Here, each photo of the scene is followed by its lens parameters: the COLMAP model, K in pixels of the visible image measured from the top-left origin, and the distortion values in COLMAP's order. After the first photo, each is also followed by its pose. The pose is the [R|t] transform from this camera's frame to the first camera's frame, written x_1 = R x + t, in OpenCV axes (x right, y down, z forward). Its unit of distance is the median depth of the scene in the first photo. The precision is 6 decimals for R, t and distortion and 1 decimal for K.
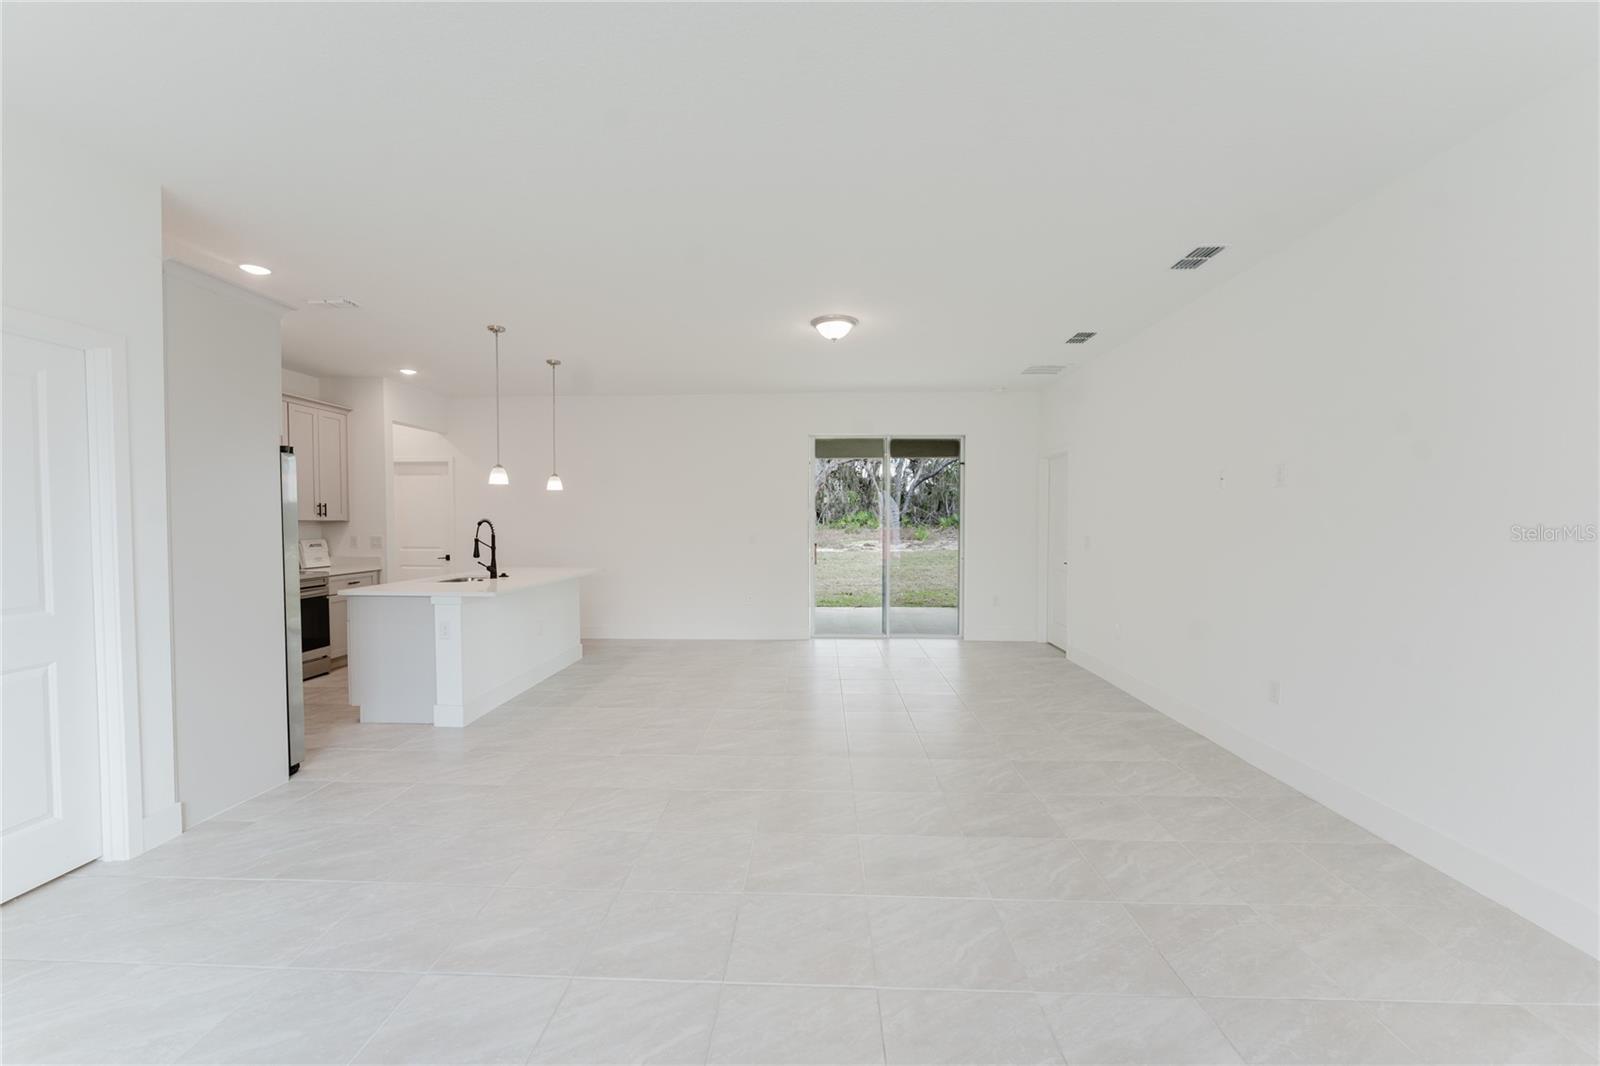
lens RADIAL K [[639.3, 0, 790.9], [0, 639.3, 536.9], [0, 0, 1]] dist [-0.008371, 0.000417]
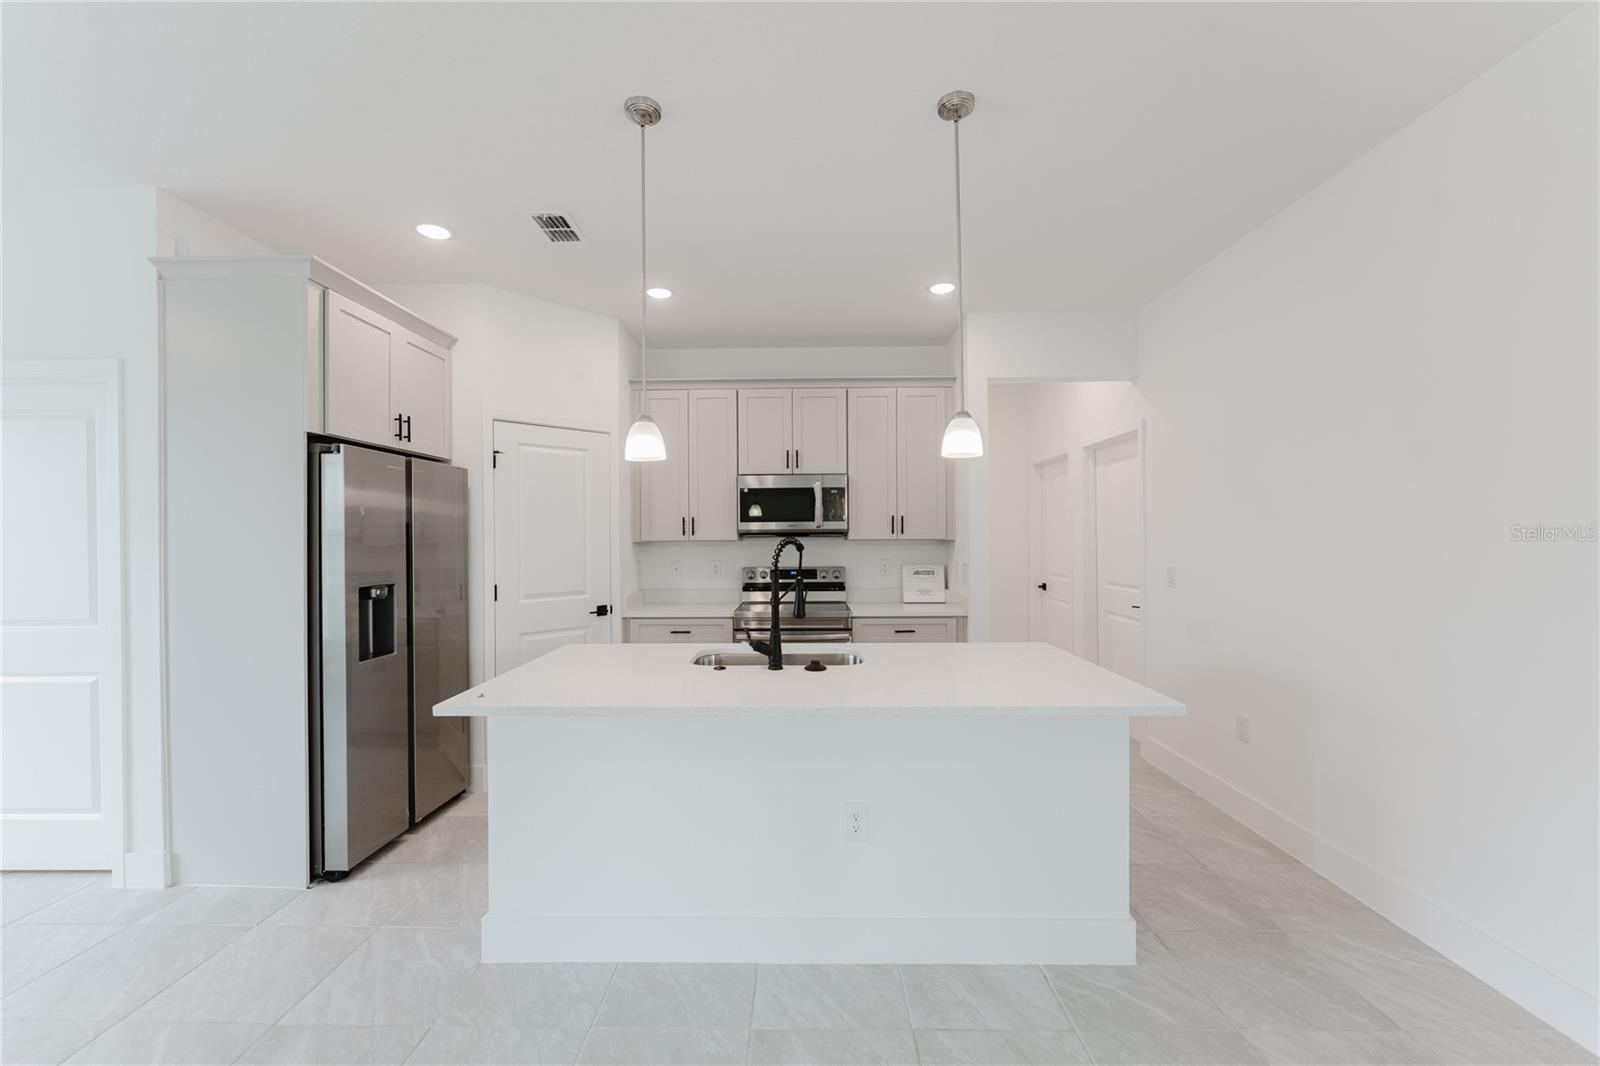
lens RADIAL K [[639.3, 0, 797.1], [0, 639.3, 539.6], [0, 0, 1]] dist [-0.008371, 0.000417]
pose [[0.034545, 0.001871, -0.999401, -0.008685], [-0.020459, 0.999790, 0.001165, -0.024336], [0.999194, 0.020406, 0.034576, 0.868247]]
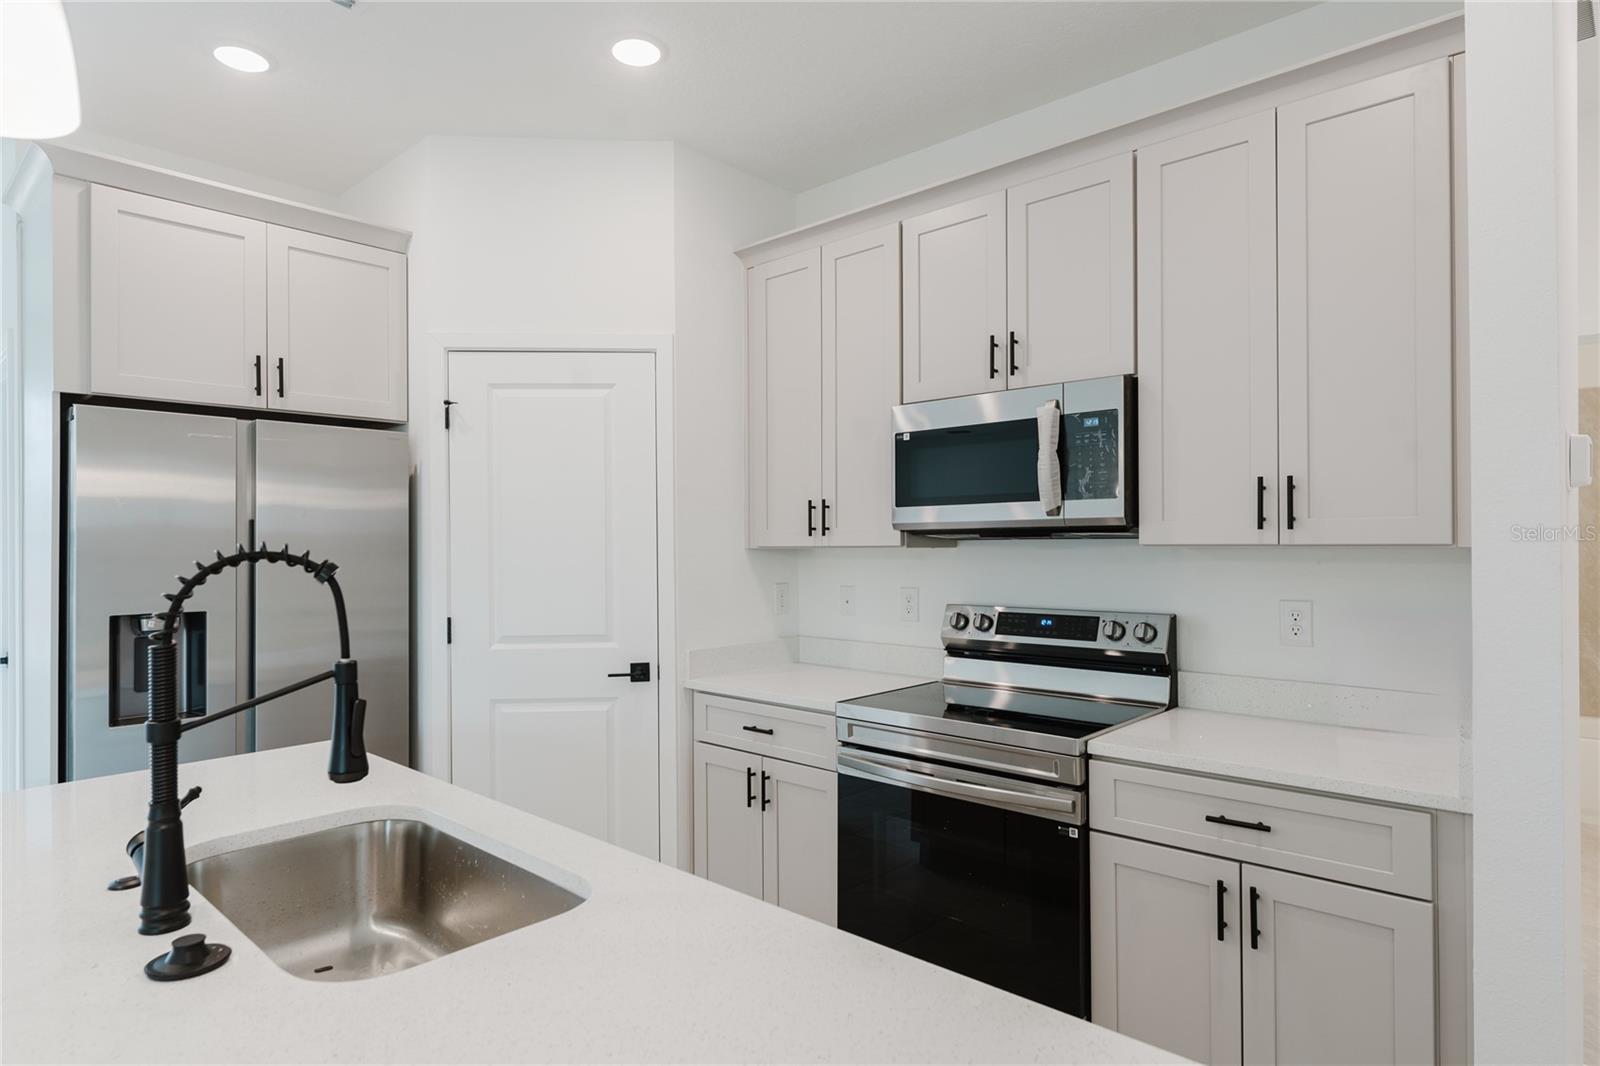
lens RADIAL K [[897.9, 0, 788.9], [0, 897.9, 540.5], [0, 0, 1]] dist [-0.011164, 0.001336]
pose [[-0.645983, -0.000743, -0.763351, -0.344868], [-0.015335, 0.999810, 0.012004, -0.029311], [0.763198, 0.019461, -0.645872, 1.091843]]
